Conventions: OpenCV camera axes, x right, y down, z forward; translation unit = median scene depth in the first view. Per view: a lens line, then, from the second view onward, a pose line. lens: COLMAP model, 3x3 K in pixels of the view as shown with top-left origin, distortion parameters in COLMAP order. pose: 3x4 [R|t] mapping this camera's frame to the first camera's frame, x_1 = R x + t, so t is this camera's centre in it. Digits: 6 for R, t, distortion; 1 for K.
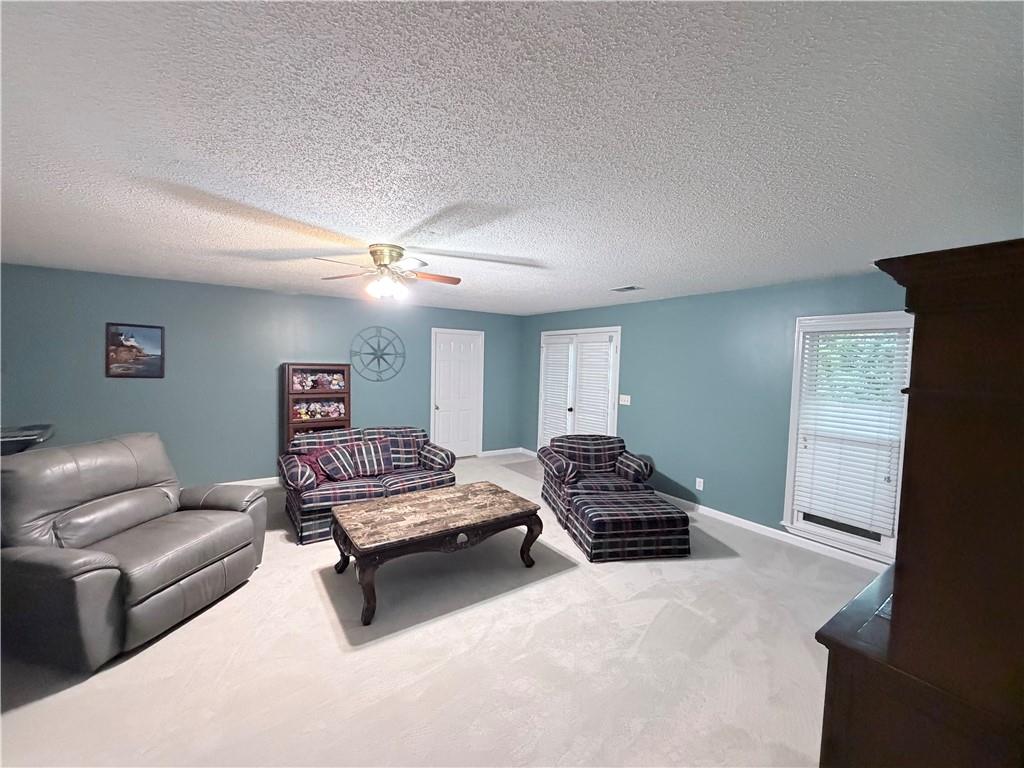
lens RADIAL K [[408.3, 0, 509.9], [0, 408.3, 384.6], [0, 0, 1]] dist [-0.000323, -0.000027]
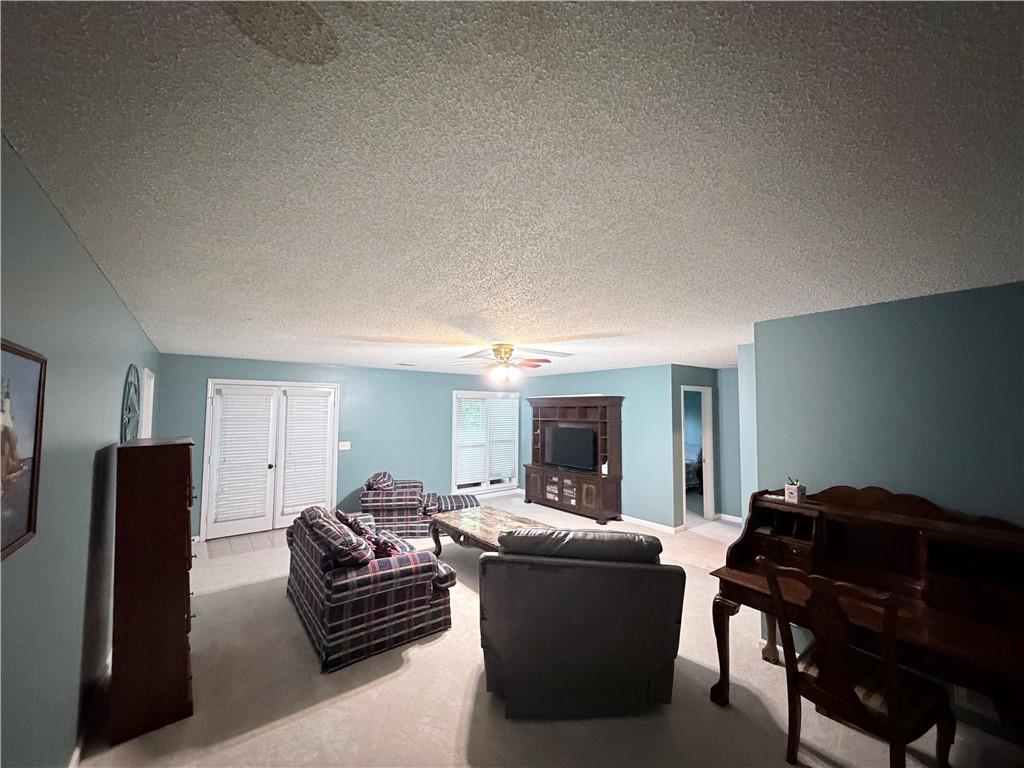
lens RADIAL K [[408.3, 0, 509.9], [0, 408.3, 384.6], [0, 0, 1]] dist [-0.000323, -0.000027]
pose [[-0.040504, 0.032632, 0.998646, -1.486748], [0.054704, 0.998040, -0.030393, -0.123346], [-0.997681, 0.053399, -0.042209, 0.891109]]
